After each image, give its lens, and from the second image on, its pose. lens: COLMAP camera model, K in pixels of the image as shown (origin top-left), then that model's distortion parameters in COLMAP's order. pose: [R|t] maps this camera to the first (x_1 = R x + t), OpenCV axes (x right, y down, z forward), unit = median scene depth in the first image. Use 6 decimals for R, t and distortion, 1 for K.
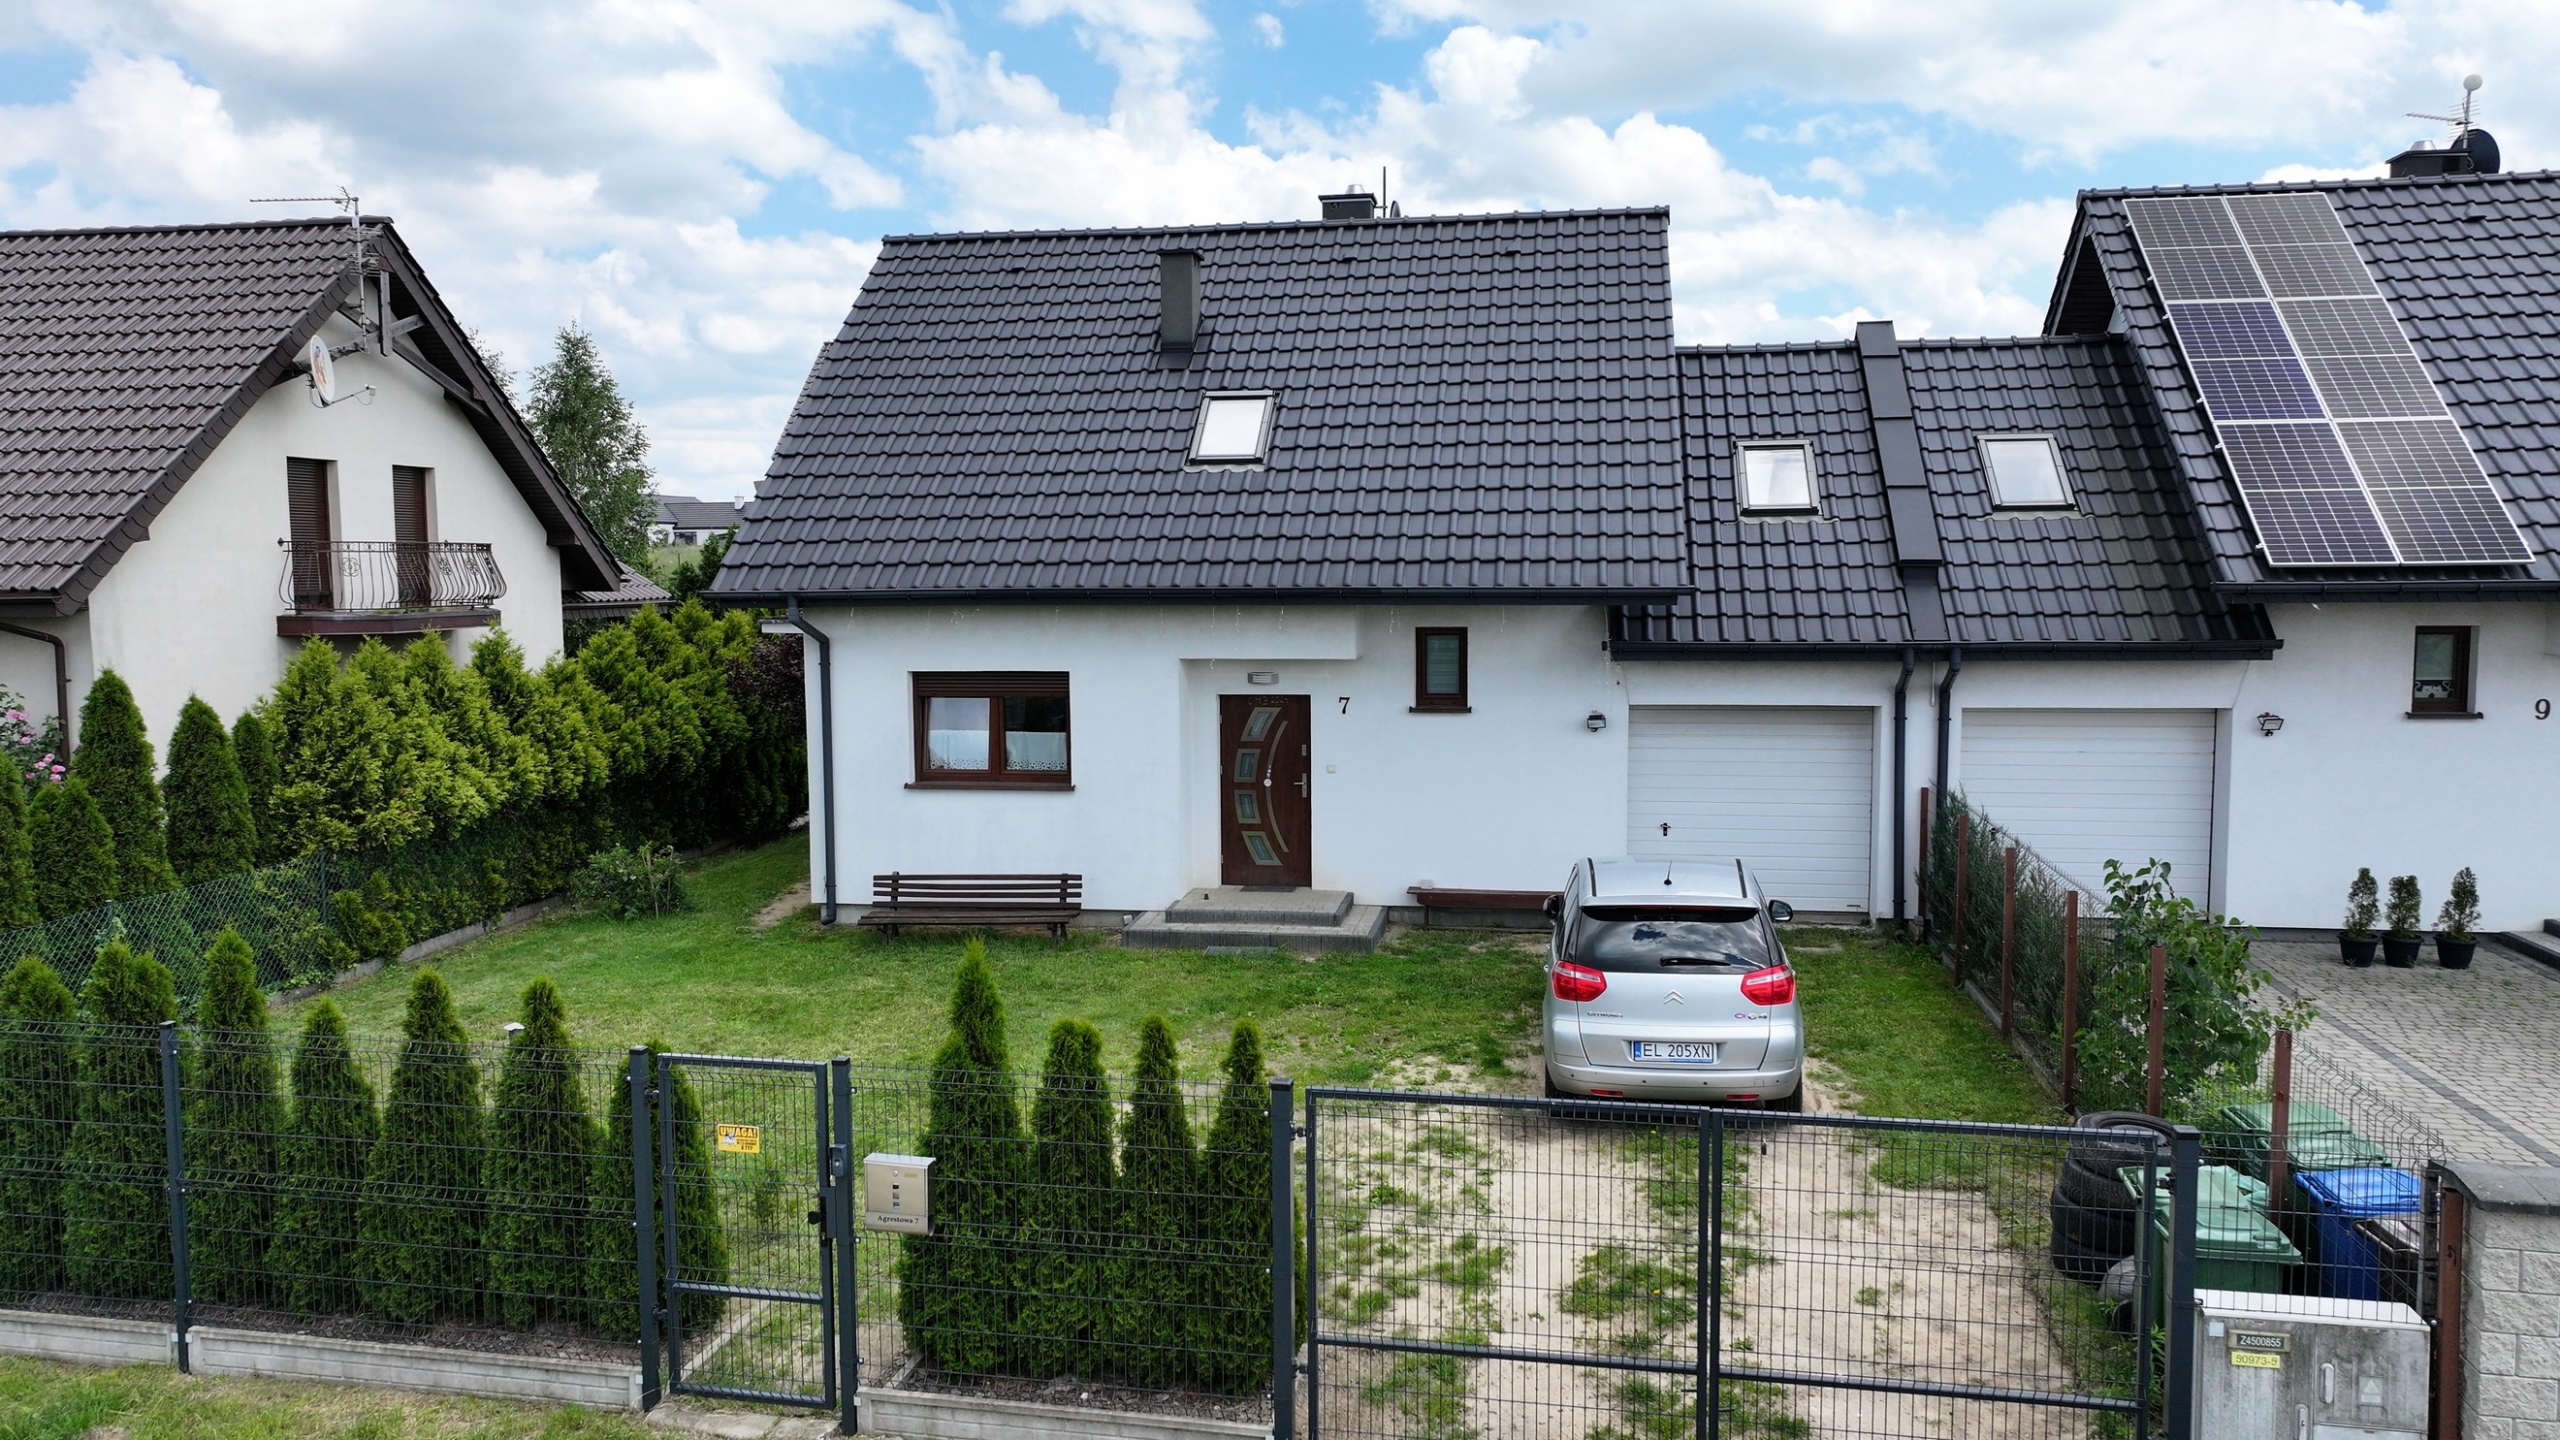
lens RADIAL K [[1797.8, 0, 1280.0], [0, 1797.8, 720.0], [0, 0, 1]] dist [0.009183, 0.002637]
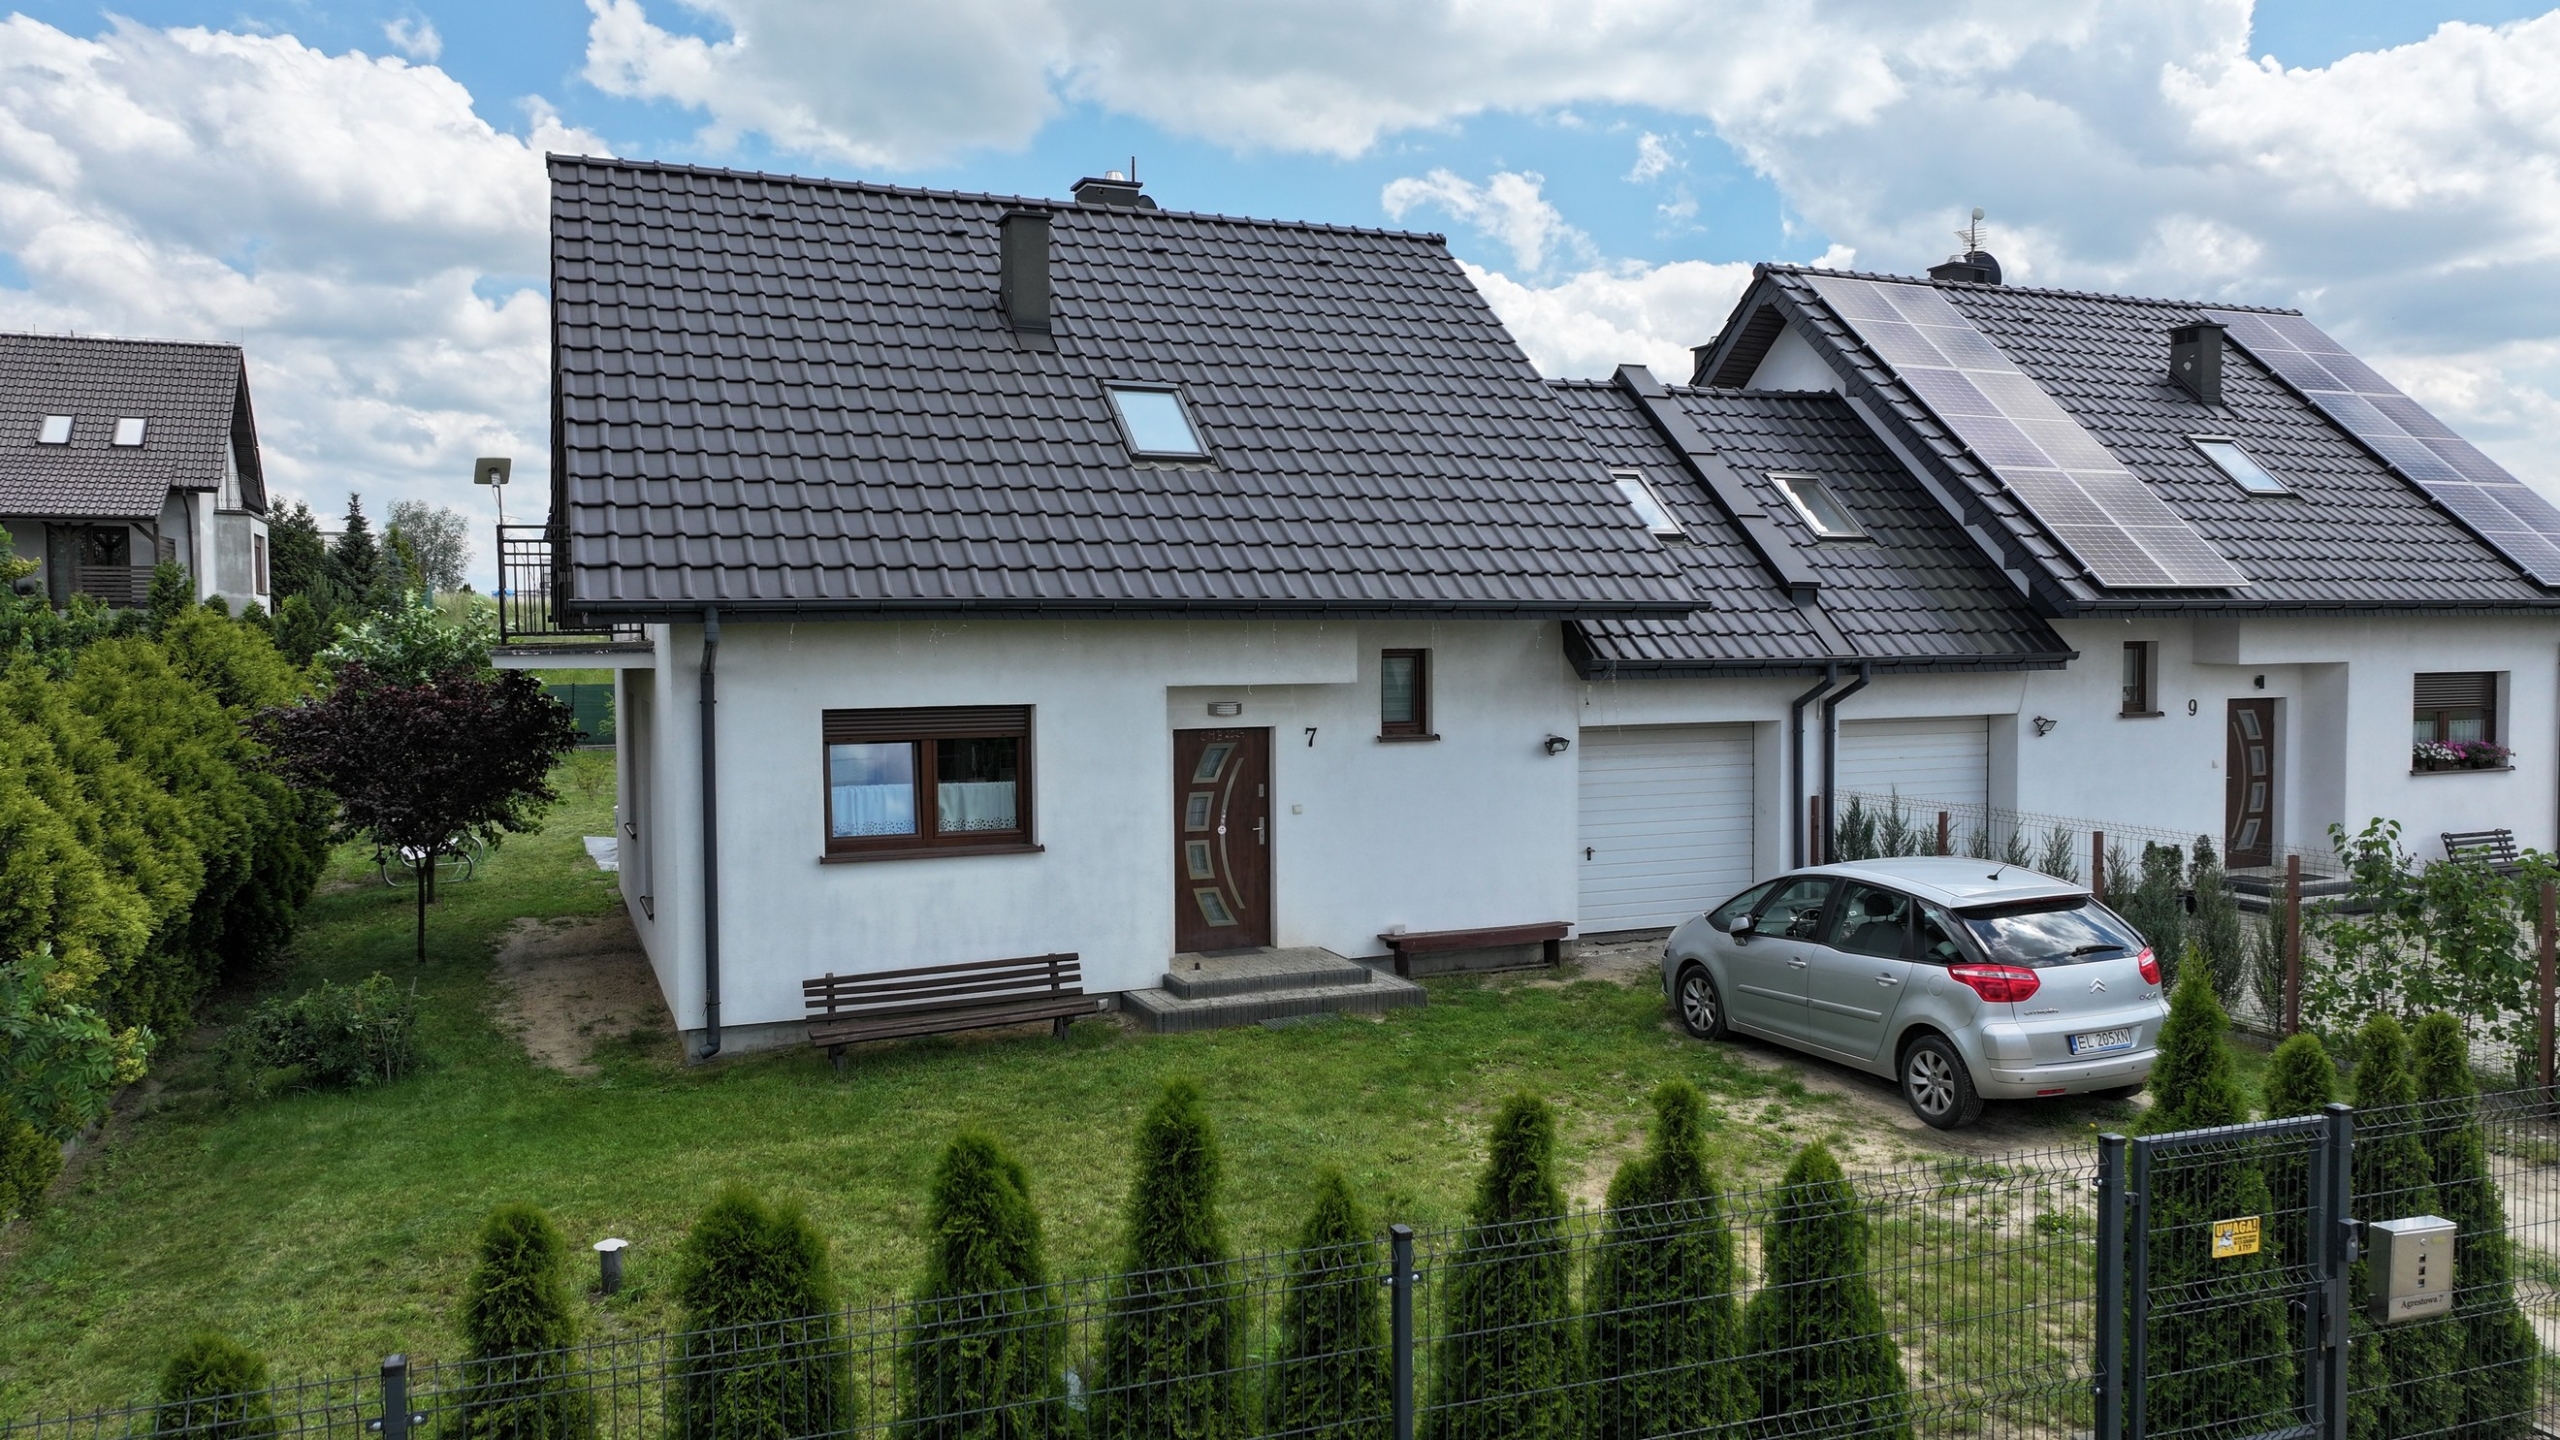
lens RADIAL K [[1801.9, 0, 1308.8], [0, 1801.9, 728.6], [0, 0, 1]] dist [0.008644, -0.002446]
pose [[0.847911, -0.026952, 0.529453, -0.438168], [0.047968, 0.998511, -0.025991, 0.010769], [-0.527964, 0.047435, 0.847941, 0.243450]]
